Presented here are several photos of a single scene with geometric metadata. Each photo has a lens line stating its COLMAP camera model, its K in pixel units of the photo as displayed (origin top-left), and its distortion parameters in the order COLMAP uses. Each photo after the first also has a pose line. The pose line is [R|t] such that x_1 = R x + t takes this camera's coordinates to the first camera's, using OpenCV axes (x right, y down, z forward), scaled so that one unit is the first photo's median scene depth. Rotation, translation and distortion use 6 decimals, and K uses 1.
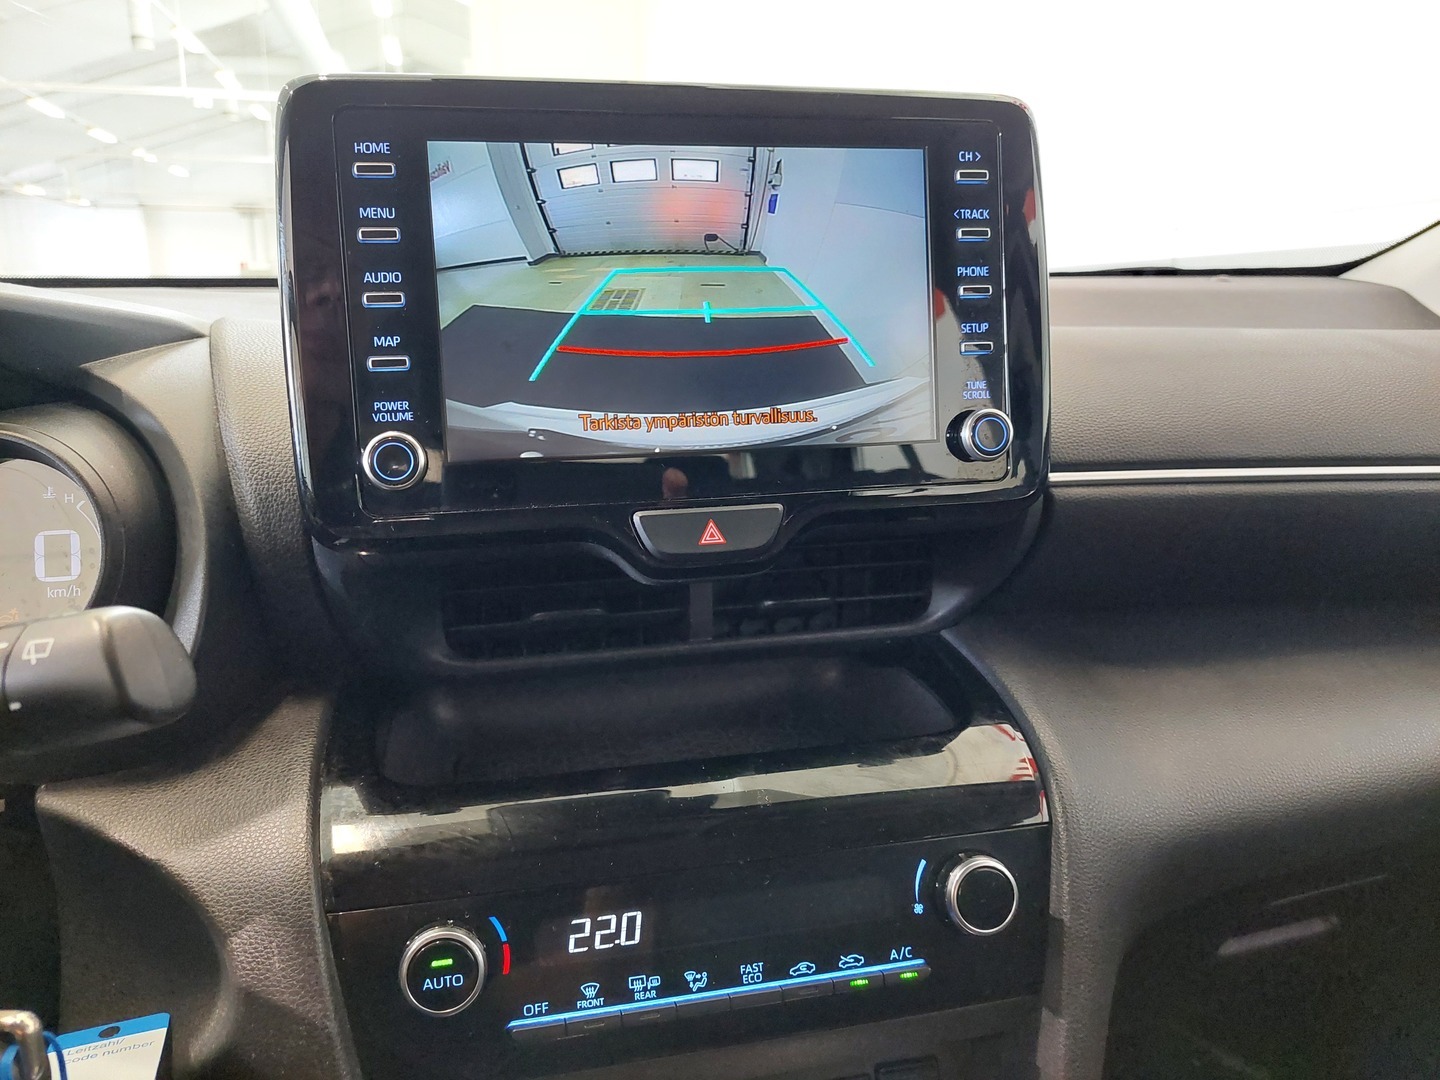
lens RADIAL K [[1039.3, 0, 702.8], [0, 1039.3, 550.7], [0, 0, 1]] dist [0.057229, -0.064103]
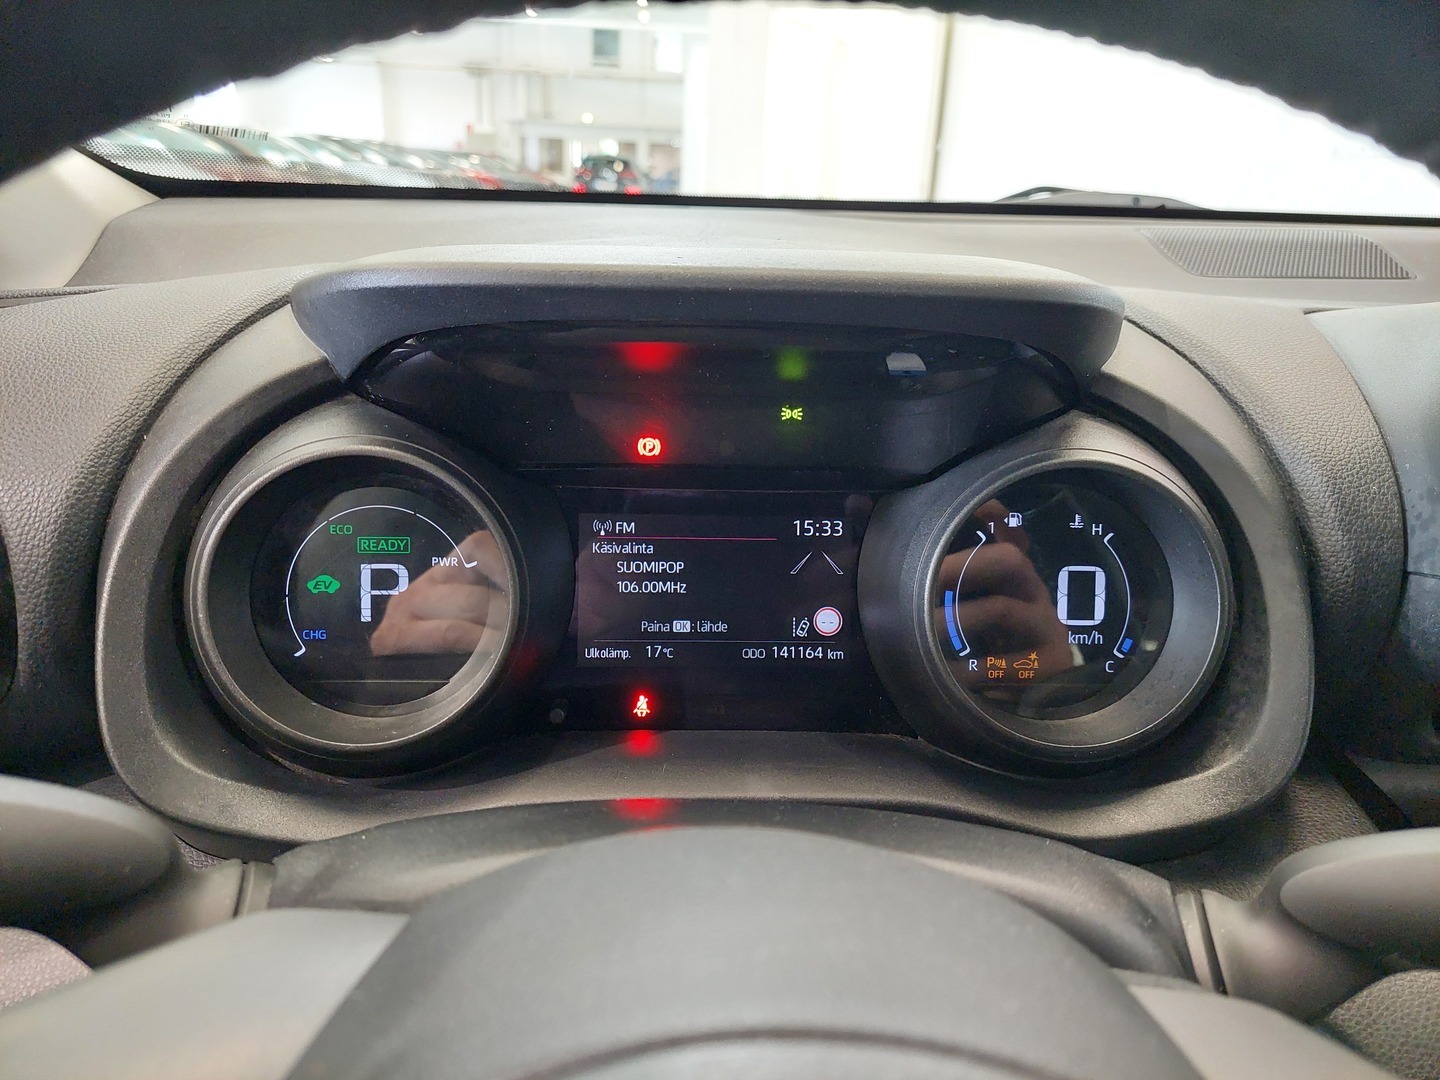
lens RADIAL K [[1039.3, 0, 716.2], [0, 1039.3, 535.3], [0, 0, 1]] dist [0.057229, -0.064103]
pose [[0.985514, 0.095189, -0.140358, -0.825409], [-0.081317, 0.991510, 0.101464, -0.111979], [0.148824, -0.088580, 0.984888, 0.118107]]
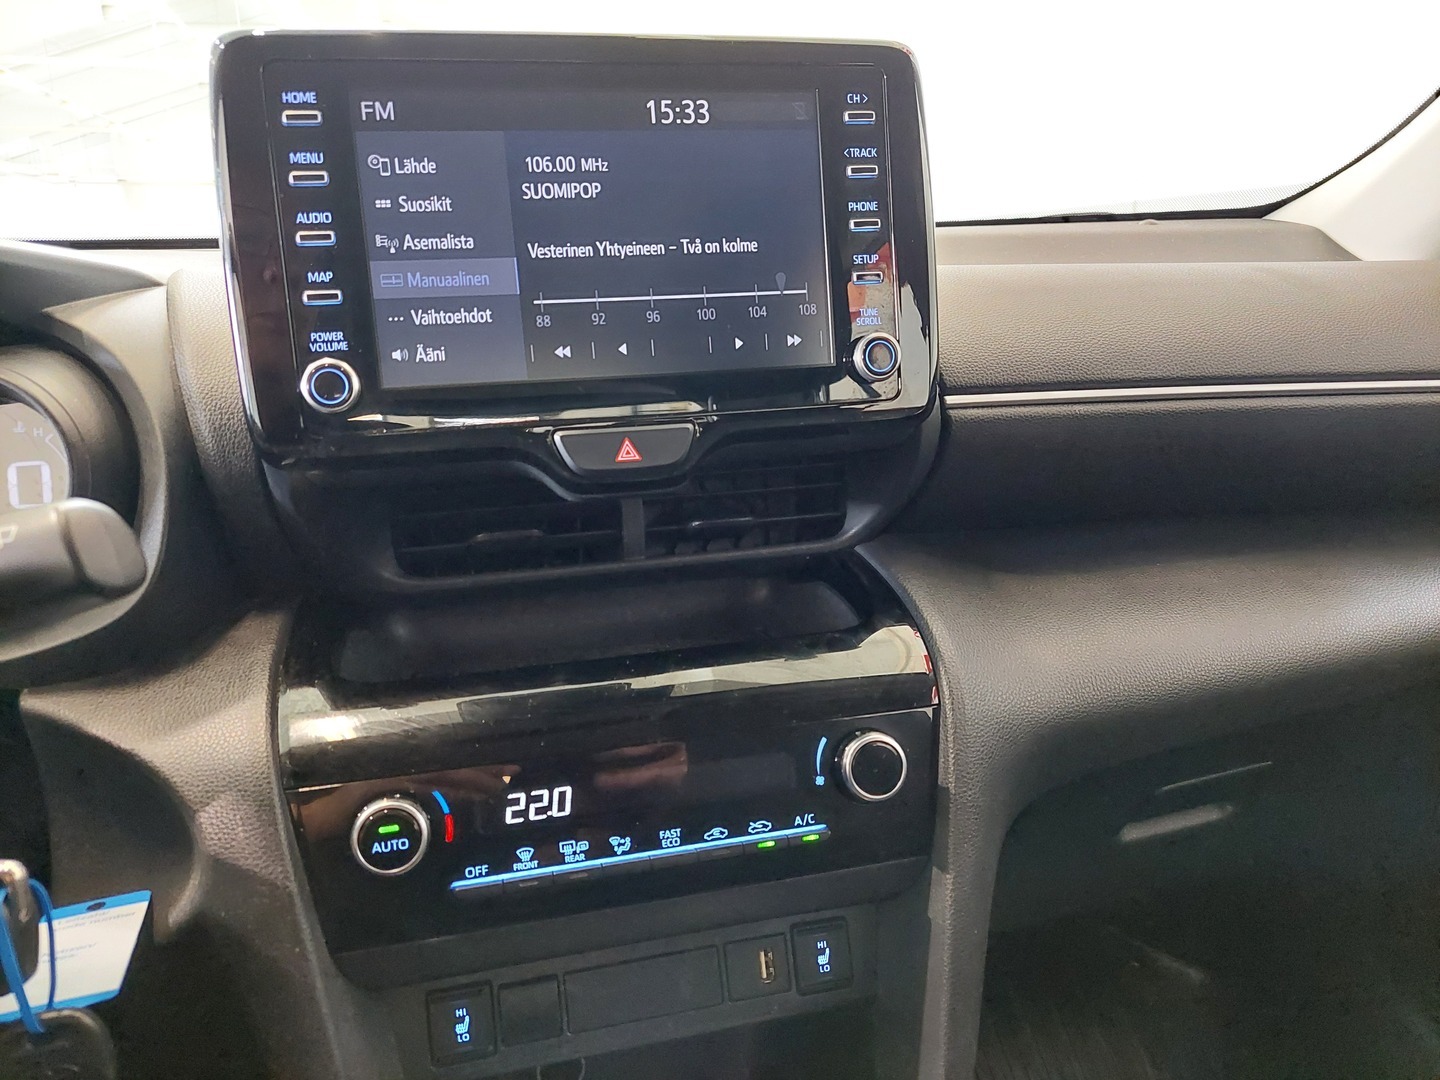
lens RADIAL K [[1039.3, 0, 720.2], [0, 1039.3, 565.8], [0, 0, 1]] dist [0.057229, -0.064103]
pose [[0.999614, -0.023210, 0.015245, 0.087136], [0.022556, 0.998875, 0.041724, 0.061745], [-0.016196, -0.041364, 0.999013, -0.109932]]
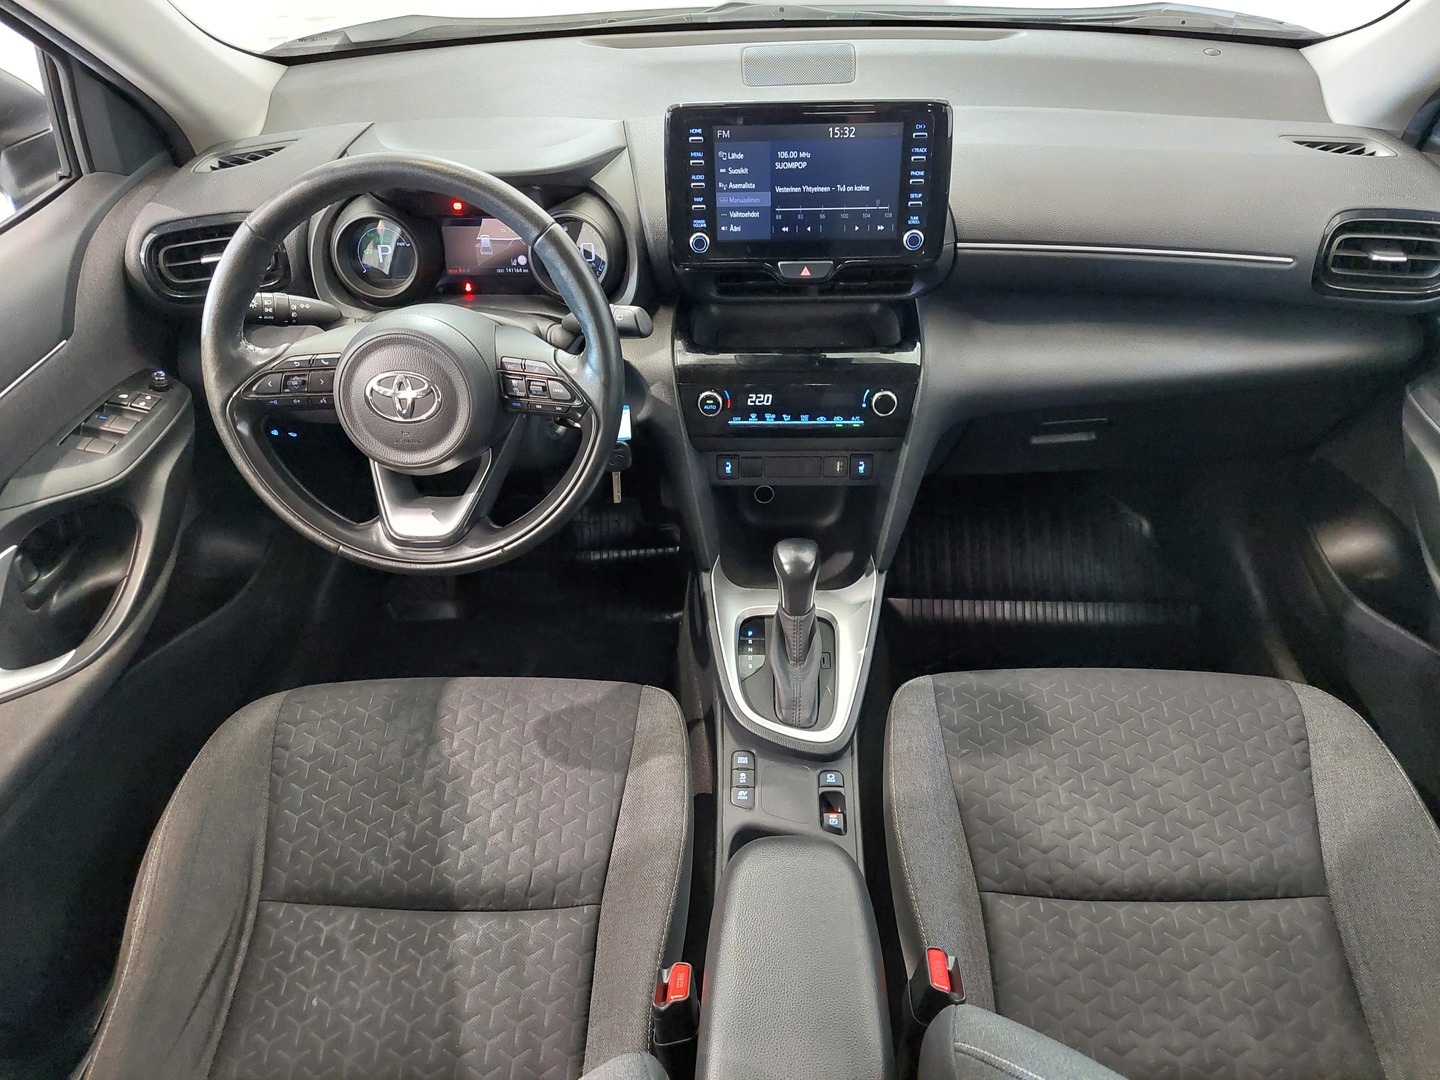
lens RADIAL K [[1039.3, 0, 739.6], [0, 1039.3, 550.2], [0, 0, 1]] dist [0.057229, -0.064103]
pose [[0.970845, 0.153019, -0.184516, 0.475590], [-0.049674, 0.881464, 0.469631, -0.674857], [0.234506, -0.446773, 0.863366, -1.843007]]
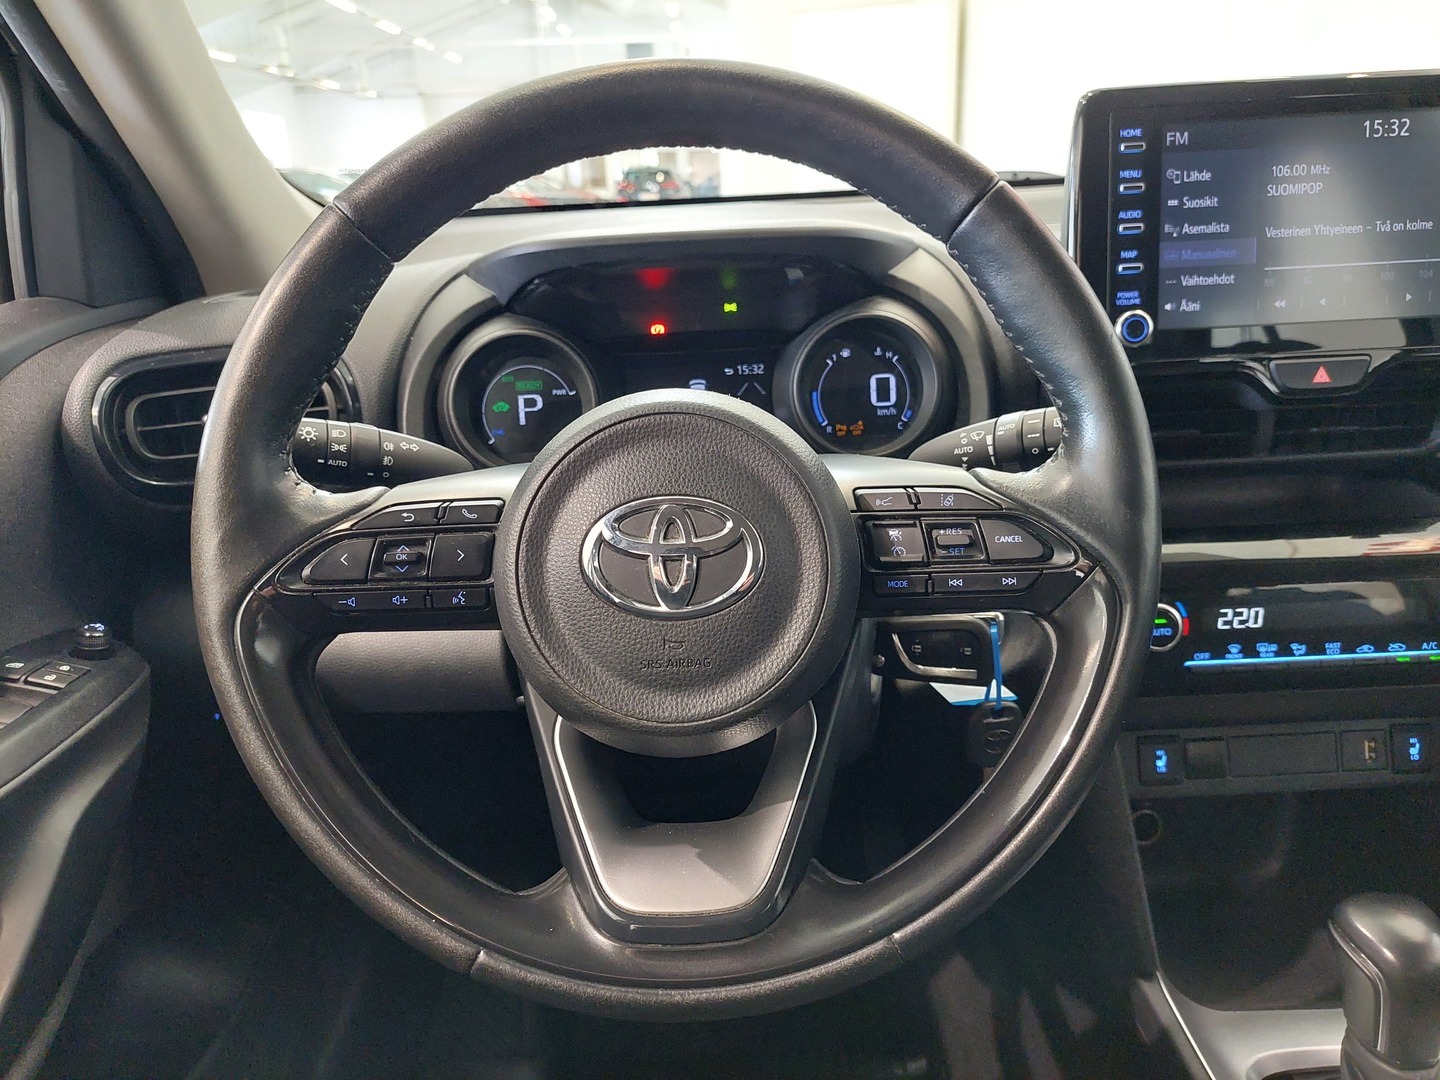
lens RADIAL K [[1039.3, 0, 725.6], [0, 1039.3, 563.5], [0, 0, 1]] dist [0.057229, -0.064103]
pose [[0.980654, 0.037960, -0.192031, -0.551109], [-0.013988, 0.992098, 0.124683, 0.078838], [0.195246, -0.119585, 0.973436, -0.734017]]
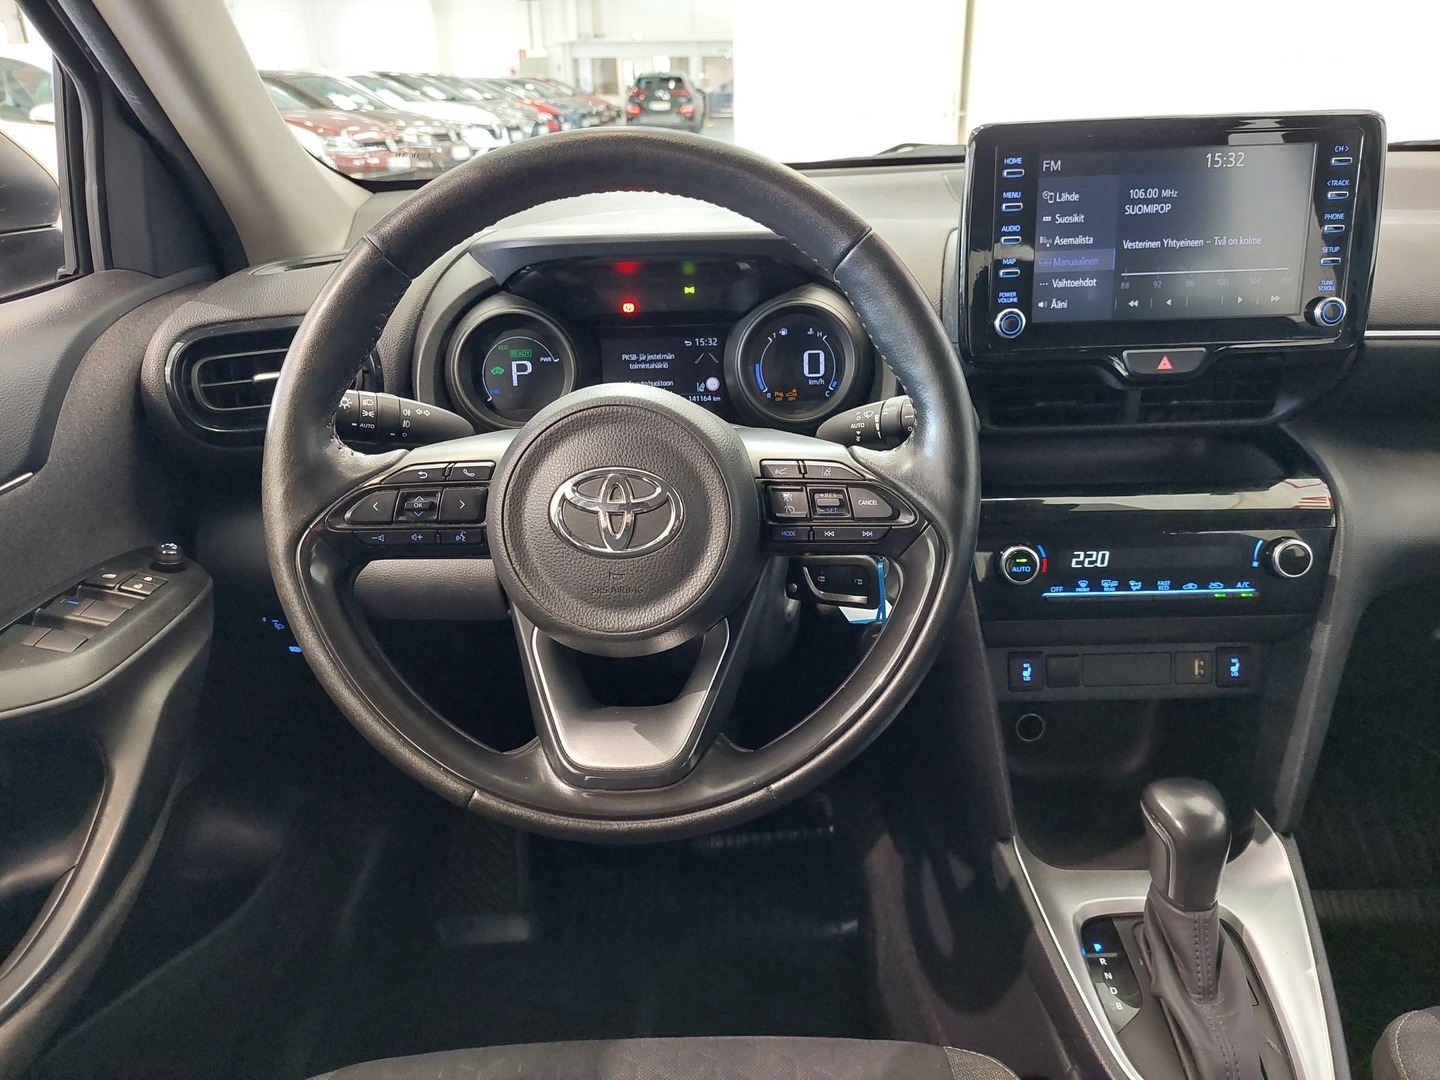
lens RADIAL K [[1039.3, 0, 721.8], [0, 1039.3, 553.1], [0, 0, 1]] dist [0.057229, -0.064103]
pose [[0.977499, 0.072578, -0.198062, -0.377854], [-0.033326, 0.980288, 0.194744, -0.023019], [0.208292, -0.183762, 0.960649, -1.074438]]
